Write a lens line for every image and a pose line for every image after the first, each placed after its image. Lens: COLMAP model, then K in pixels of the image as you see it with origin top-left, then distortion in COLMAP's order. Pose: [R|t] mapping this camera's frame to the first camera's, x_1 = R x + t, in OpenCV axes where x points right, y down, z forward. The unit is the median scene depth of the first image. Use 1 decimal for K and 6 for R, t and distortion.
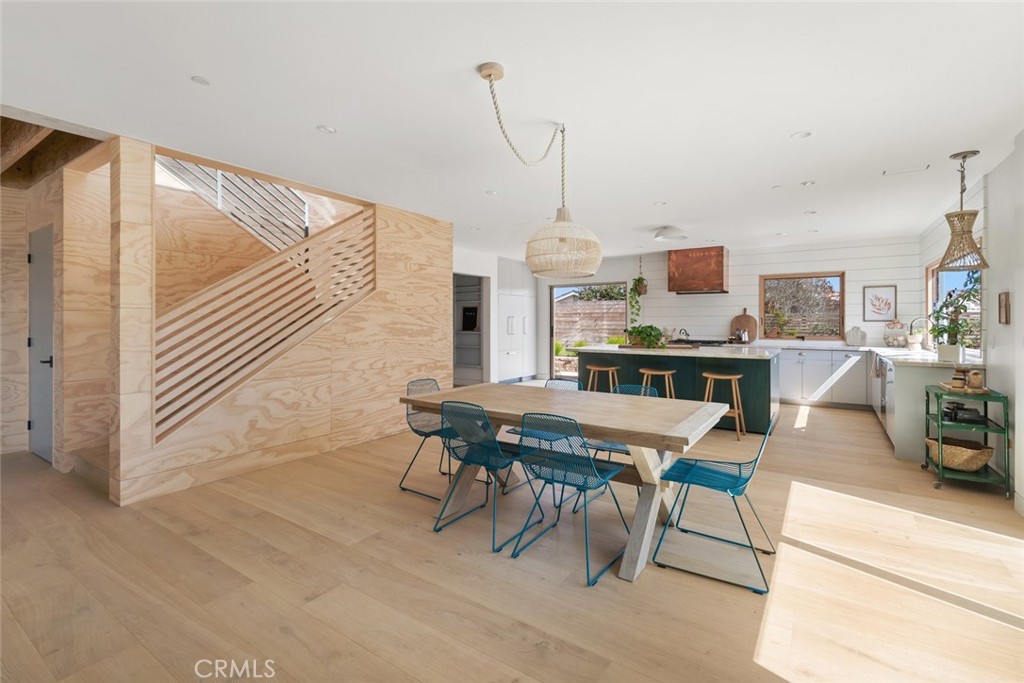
lens RADIAL K [[456.0, 0, 518.3], [0, 456.0, 323.6], [0, 0, 1]] dist [0.004549, 0.000554]
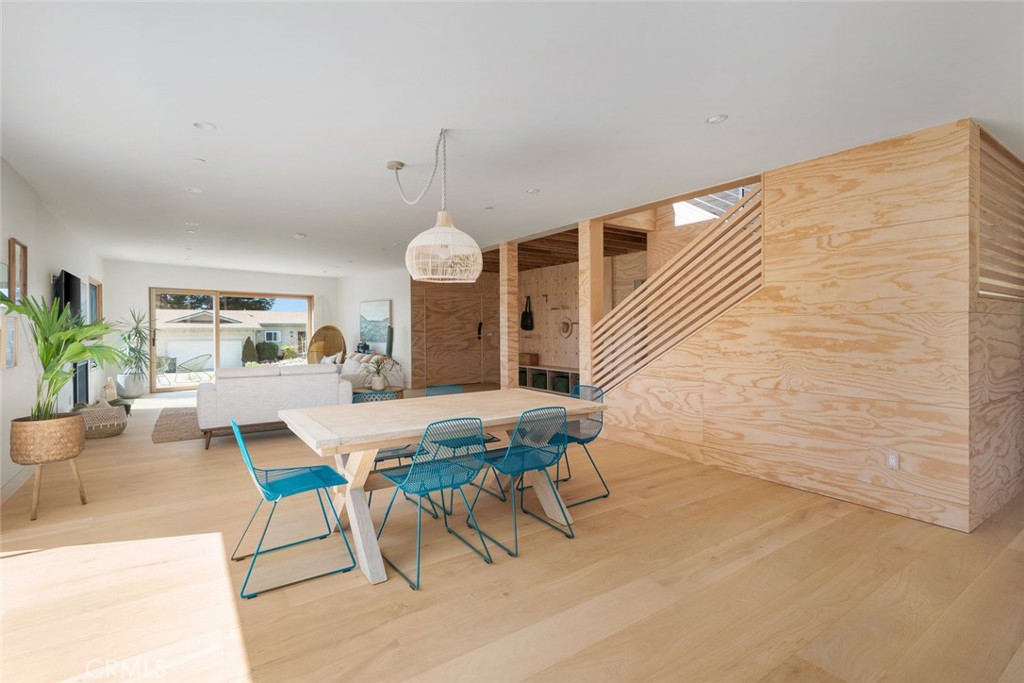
lens RADIAL K [[488.5, 0, 510.7], [0, 488.5, 334.1], [0, 0, 1]] dist [0.000279, -0.000210]
pose [[-0.369443, 0.014061, -0.929147, 0.643109], [0.000166, 0.999887, 0.015065, -0.005522], [0.929253, 0.005412, -0.369403, 0.955267]]
